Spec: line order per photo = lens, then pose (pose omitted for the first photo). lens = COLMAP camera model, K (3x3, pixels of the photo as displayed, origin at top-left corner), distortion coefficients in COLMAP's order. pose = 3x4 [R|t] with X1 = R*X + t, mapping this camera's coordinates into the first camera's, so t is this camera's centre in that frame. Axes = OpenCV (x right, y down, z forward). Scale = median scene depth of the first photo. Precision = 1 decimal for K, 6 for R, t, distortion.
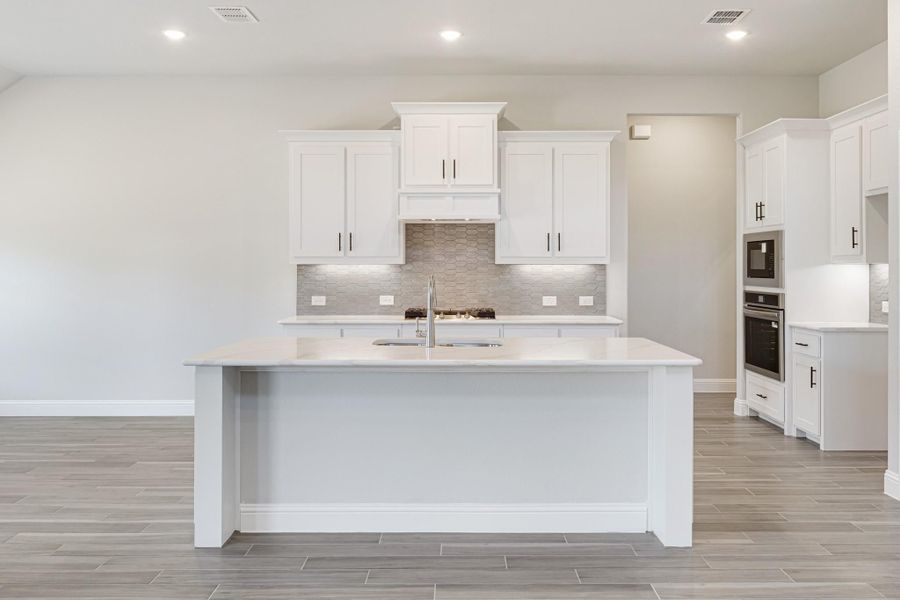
lens RADIAL K [[767.9, 0, 463.8], [0, 767.9, 265.1], [0, 0, 1]] dist [-0.002014, -0.004470]
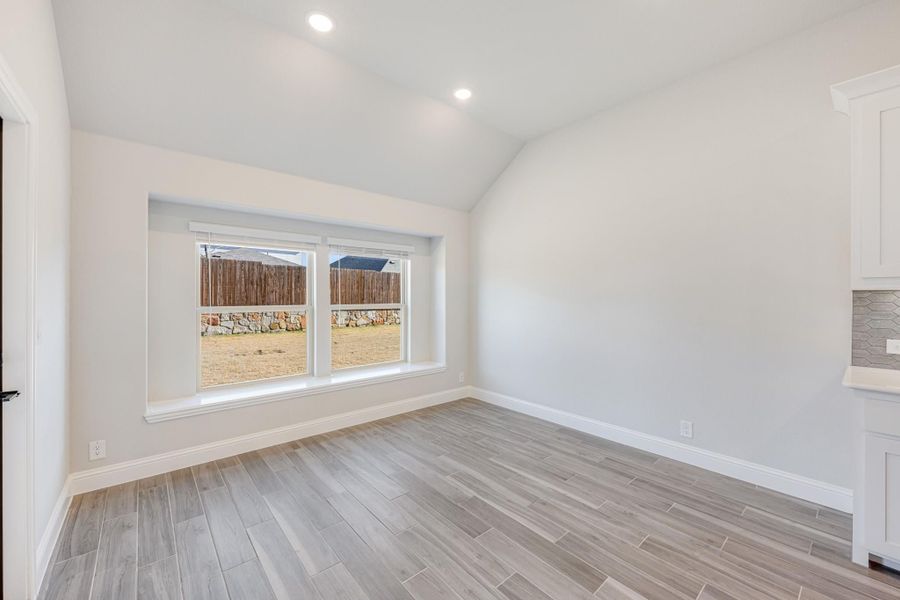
lens RADIAL K [[362.1, 0, 450.4], [0, 362.1, 293.9], [0, 0, 1]] dist [0.000305, -0.000307]
pose [[0.653679, -0.002748, -0.756767, -0.220589], [0.001607, 0.999996, -0.002244, 0.002468], [0.756770, 0.000251, 0.653681, 0.554820]]
